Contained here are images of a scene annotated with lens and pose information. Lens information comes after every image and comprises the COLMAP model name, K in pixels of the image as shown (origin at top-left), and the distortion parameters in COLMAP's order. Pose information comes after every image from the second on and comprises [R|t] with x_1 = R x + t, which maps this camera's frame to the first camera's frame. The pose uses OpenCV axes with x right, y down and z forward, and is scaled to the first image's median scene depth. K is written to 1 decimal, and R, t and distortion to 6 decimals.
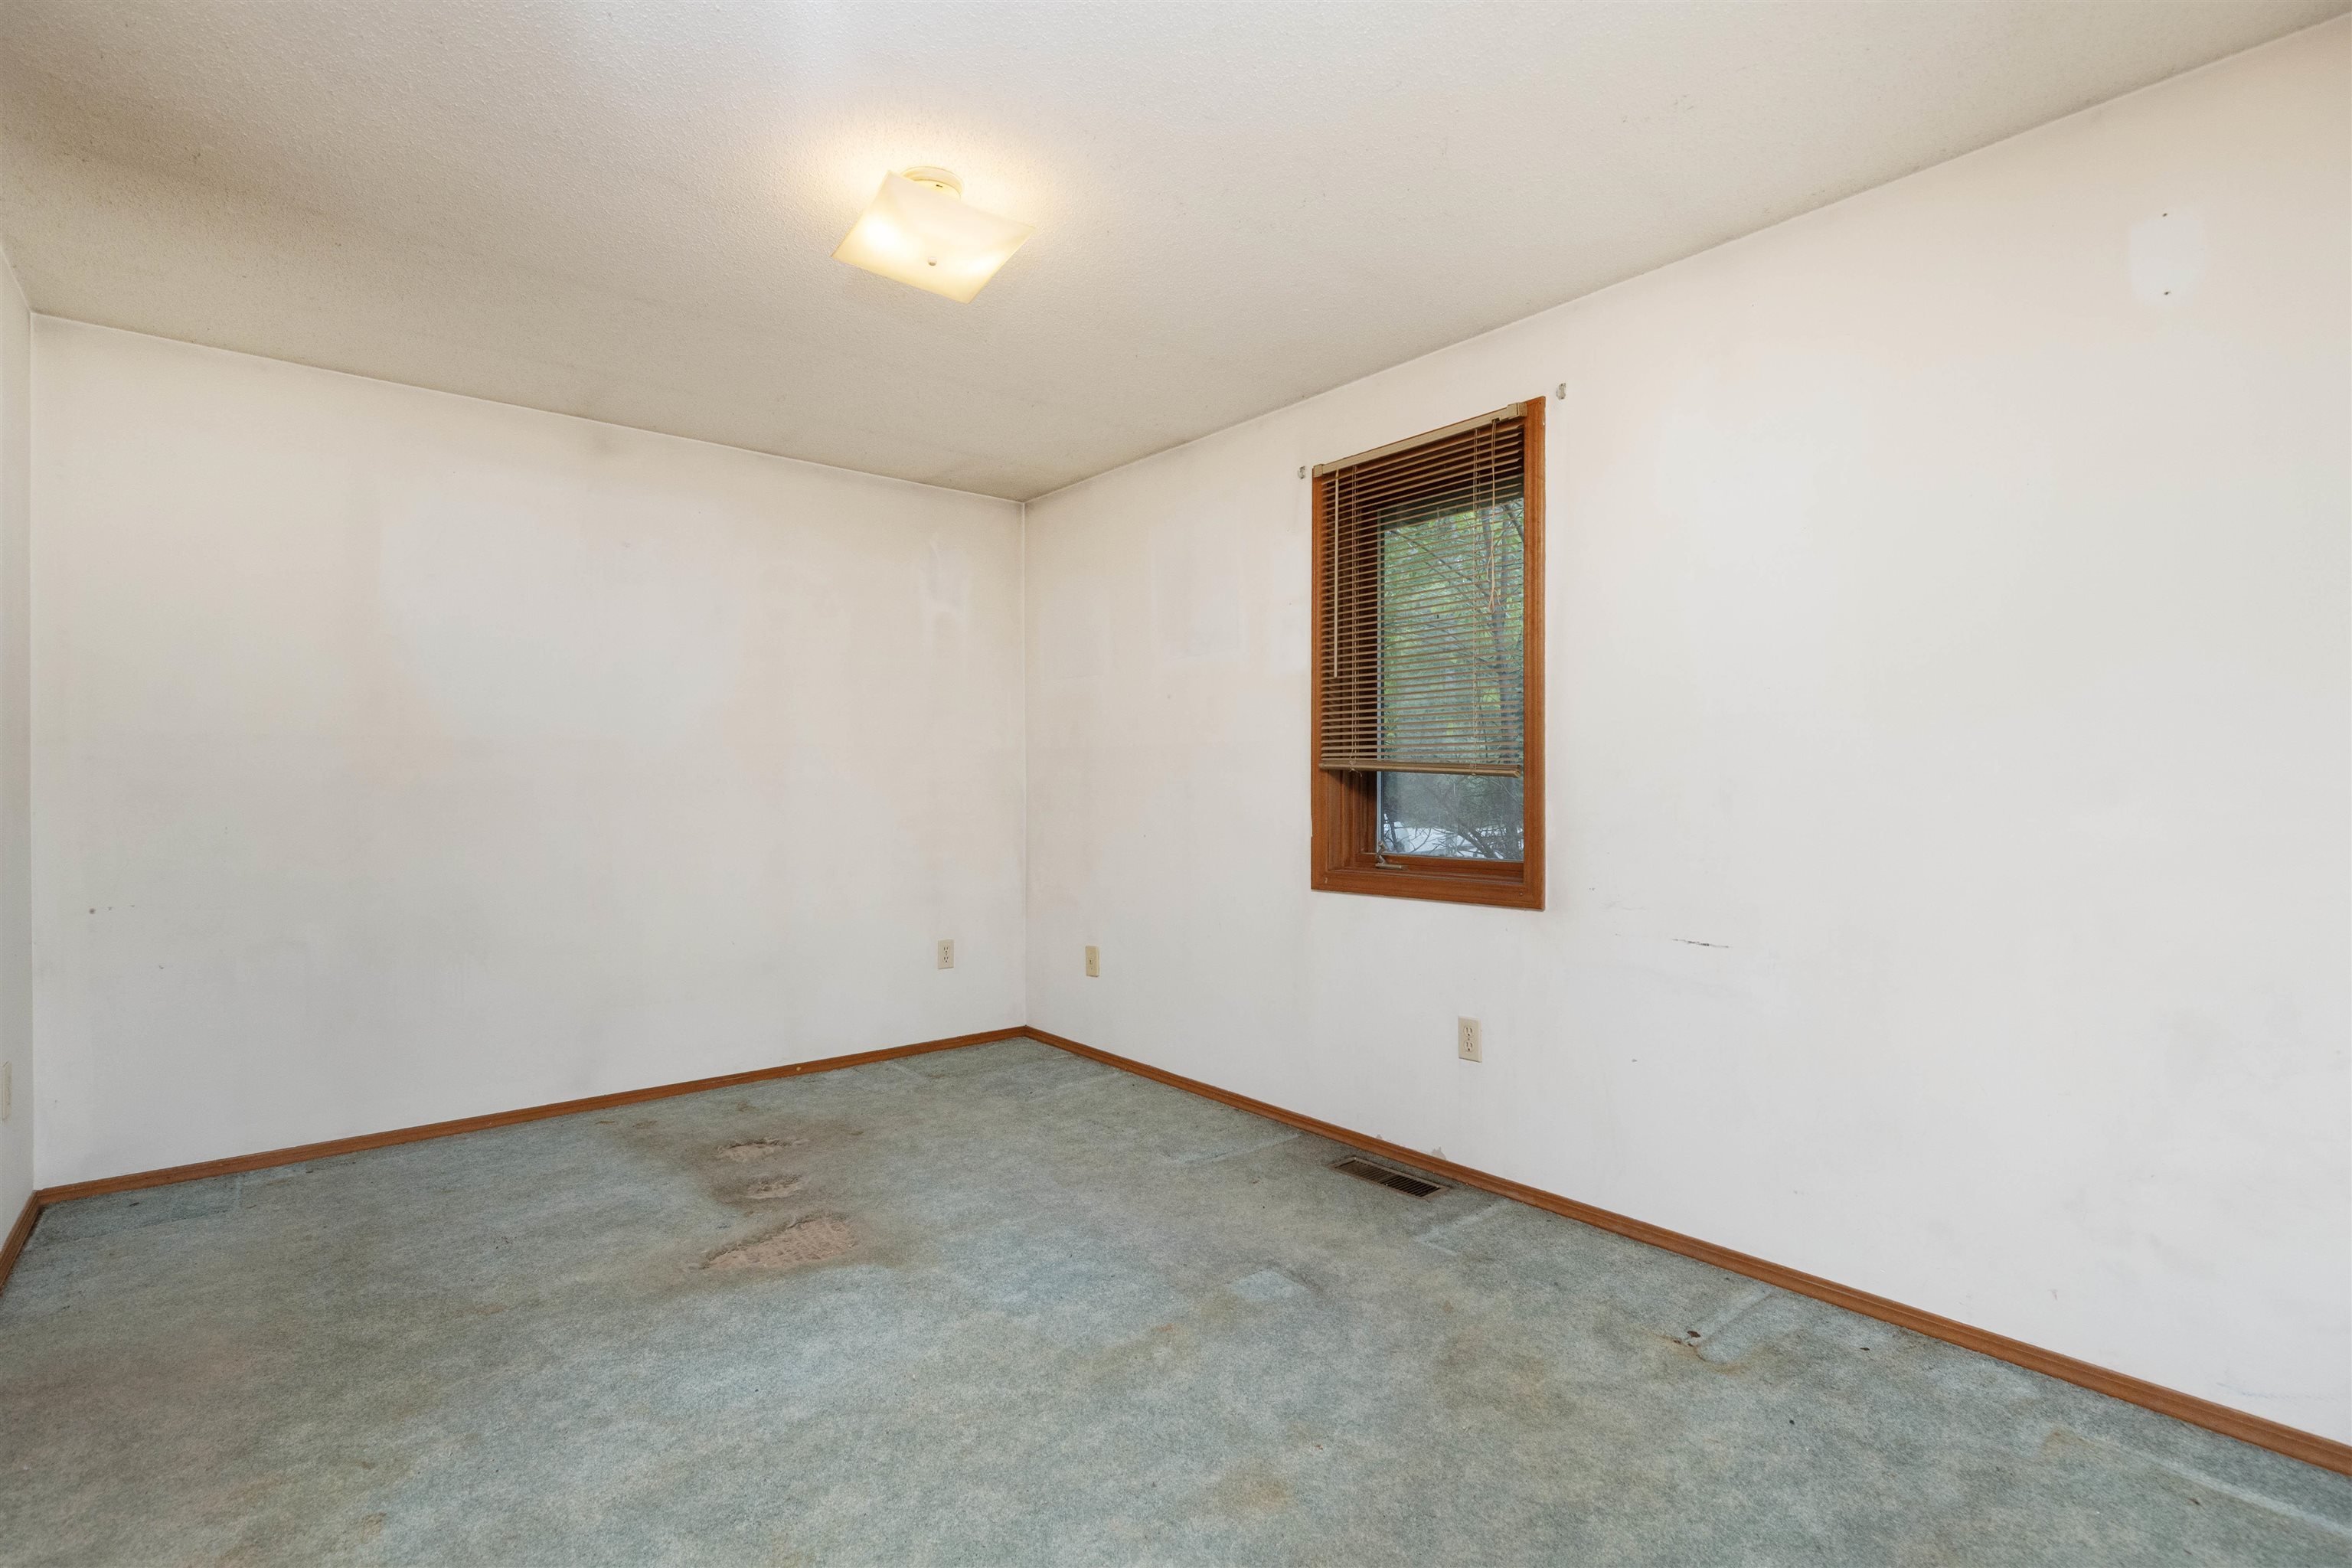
lens RADIAL K [[1104.3, 0, 1176.0], [0, 1104.3, 784.0], [0, 0, 1]] dist [0.000729, -0.000307]
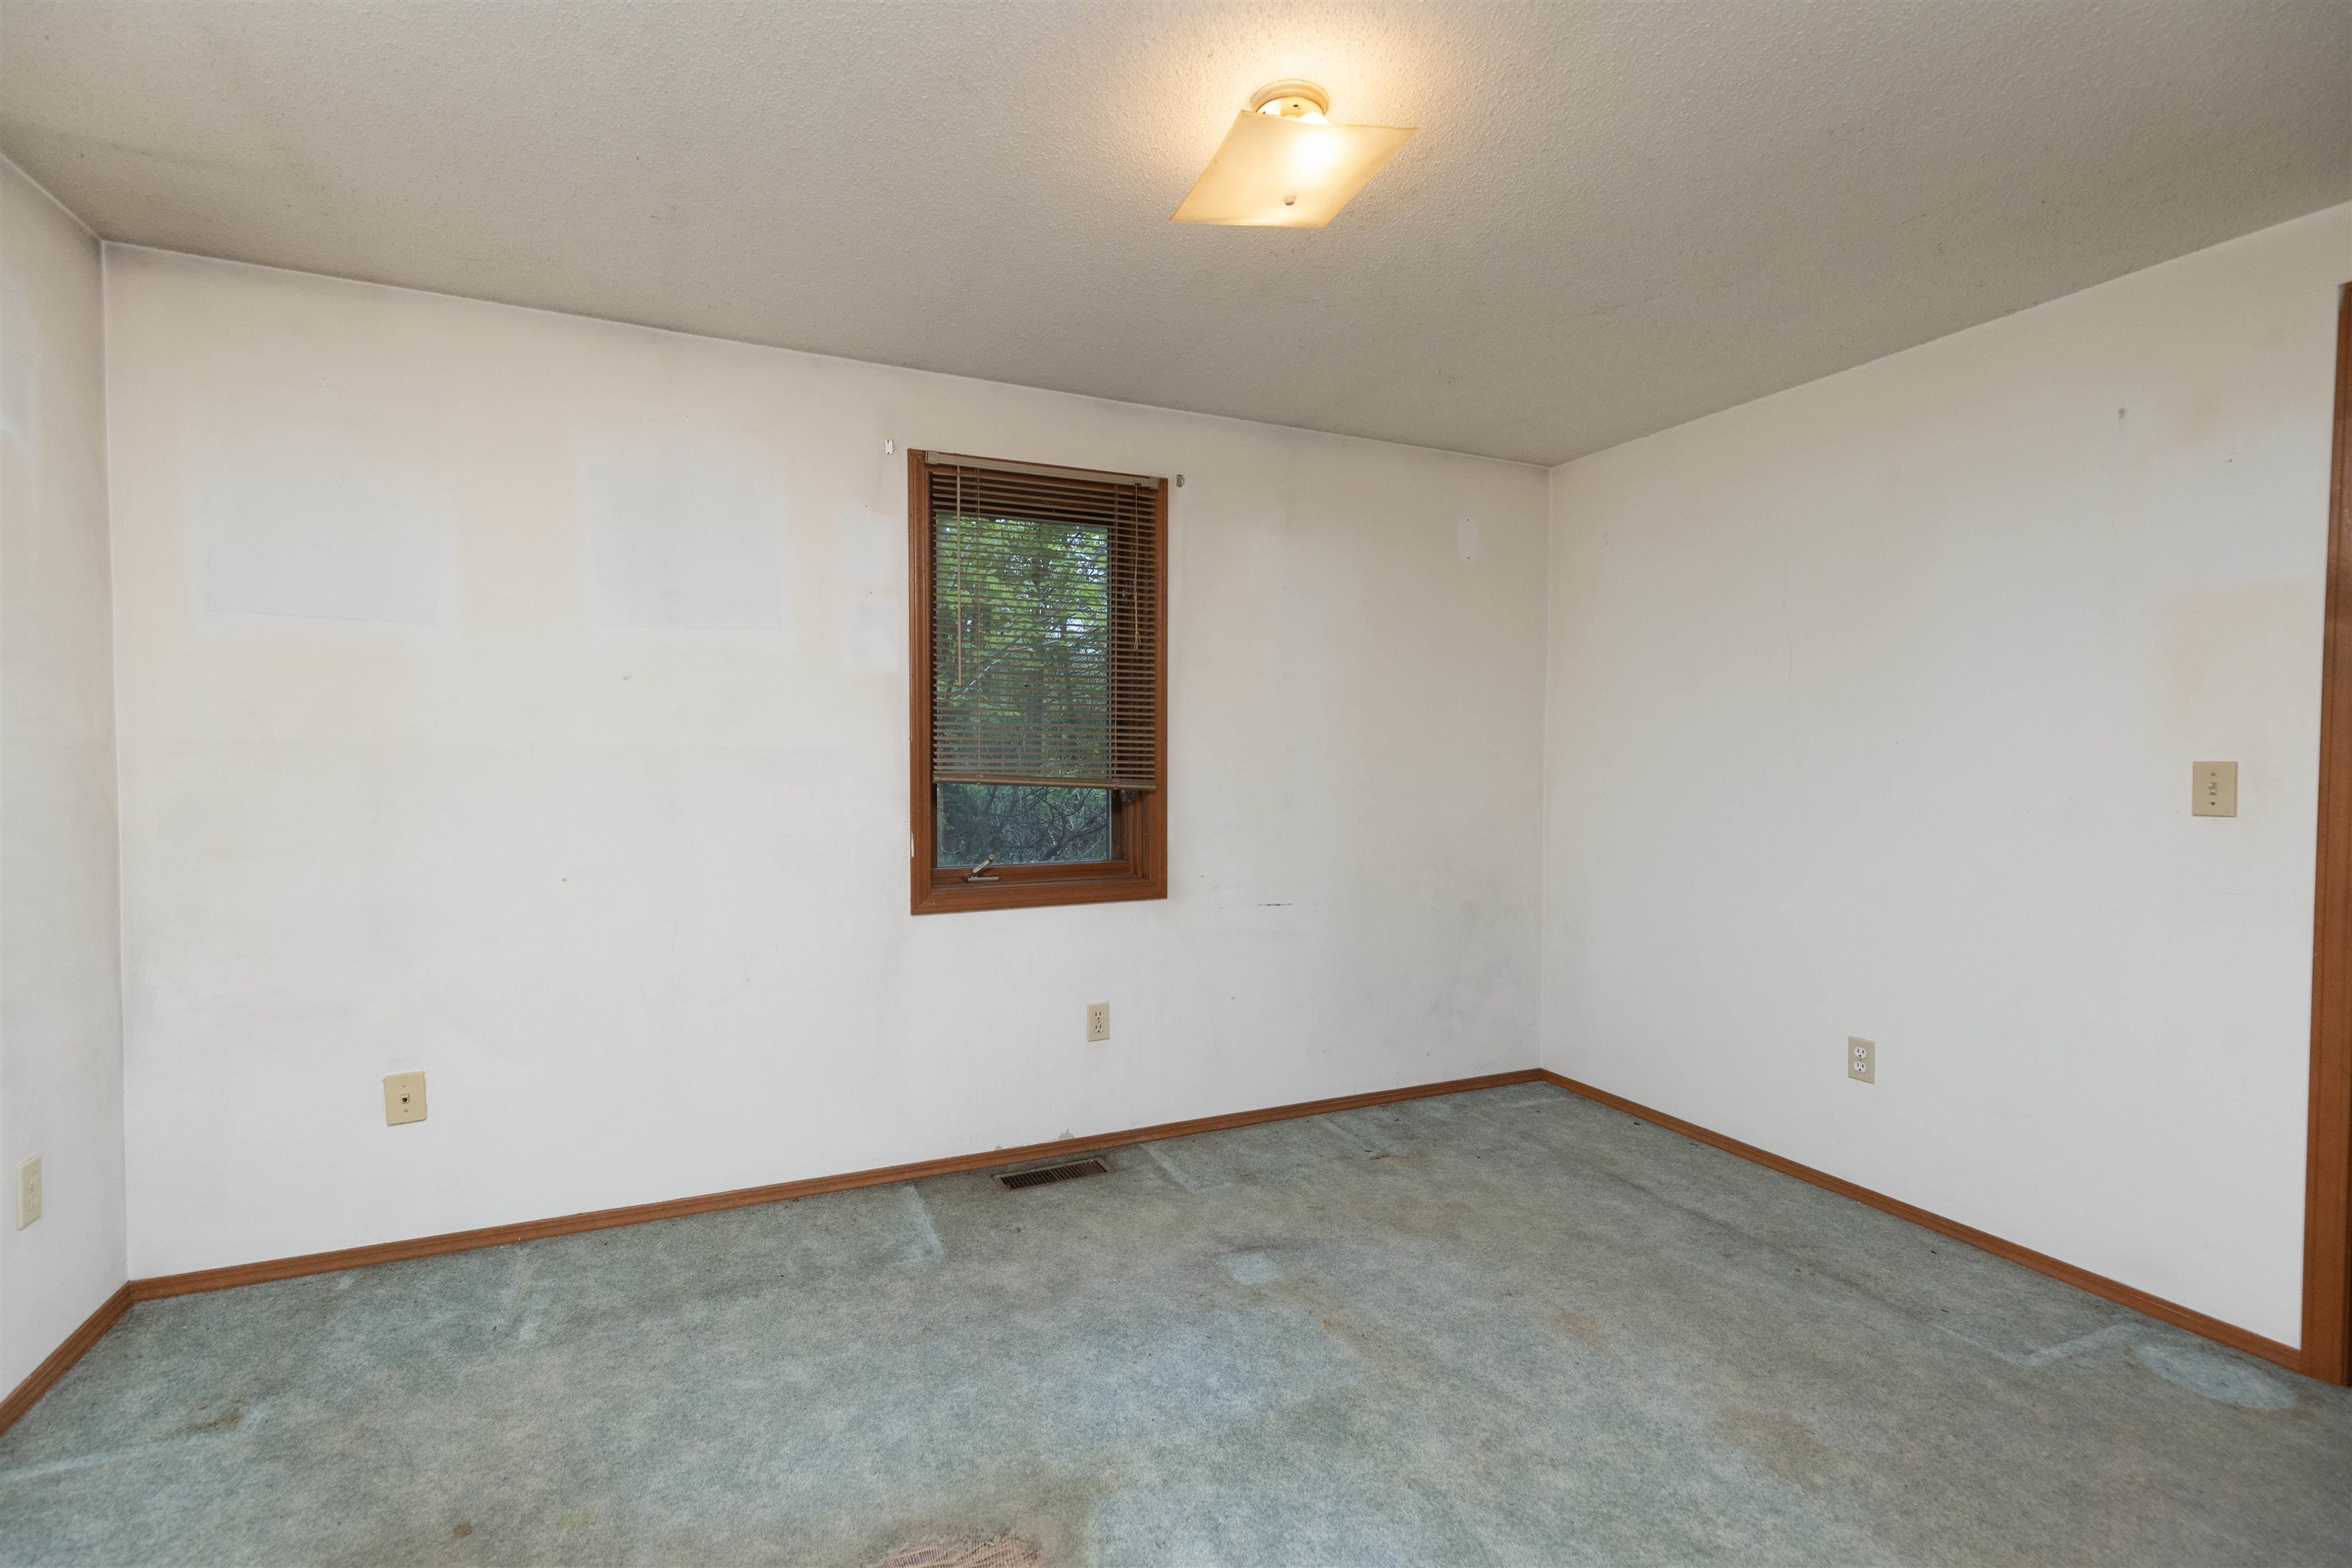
lens RADIAL K [[1051.8, 0, 1176.5], [0, 1051.8, 779.3], [0, 0, 1]] dist [0.008867, -0.000413]
pose [[0.266372, -0.022171, 0.963615, -0.795312], [-0.005326, 0.999686, 0.024473, -0.047506], [-0.963856, -0.011651, 0.266170, 0.678791]]
